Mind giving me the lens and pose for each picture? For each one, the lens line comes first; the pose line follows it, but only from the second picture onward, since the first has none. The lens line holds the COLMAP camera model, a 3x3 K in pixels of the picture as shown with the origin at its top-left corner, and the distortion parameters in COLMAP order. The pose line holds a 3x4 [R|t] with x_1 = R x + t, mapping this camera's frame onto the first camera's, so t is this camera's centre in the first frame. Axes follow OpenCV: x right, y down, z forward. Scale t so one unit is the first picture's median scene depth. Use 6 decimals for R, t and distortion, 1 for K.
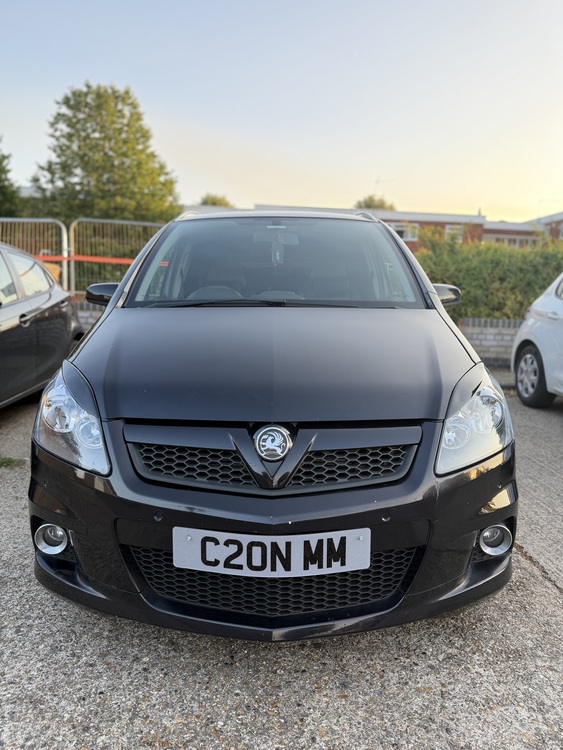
lens RADIAL K [[521.3, 0, 280.3], [0, 521.3, 374.9], [0, 0, 1]] dist [-0.004519, 0.001424]
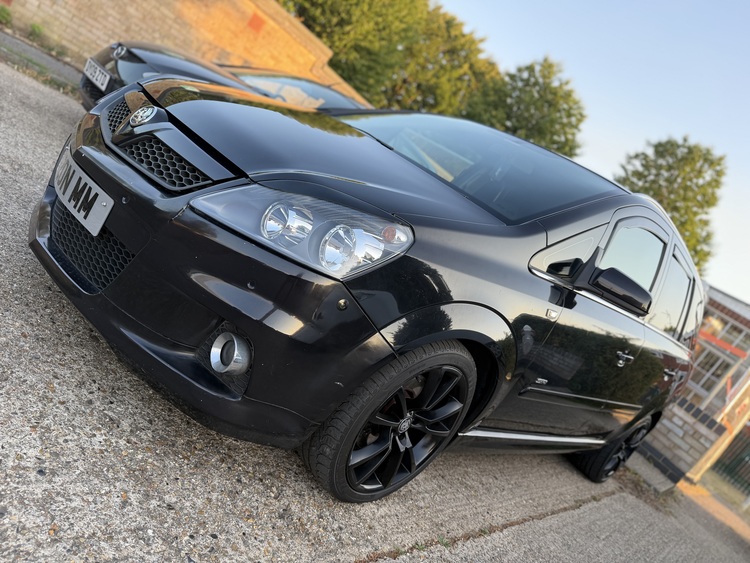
lens RADIAL K [[521.3, 0, 375.2], [0, 521.3, 280.2], [0, 0, 1]] dist [-0.004519, 0.001424]
pose [[0.593599, 0.500458, -0.630224, 1.018003], [-0.626430, 0.778955, 0.028539, 0.056292], [0.505199, 0.377850, 0.775889, 0.451453]]
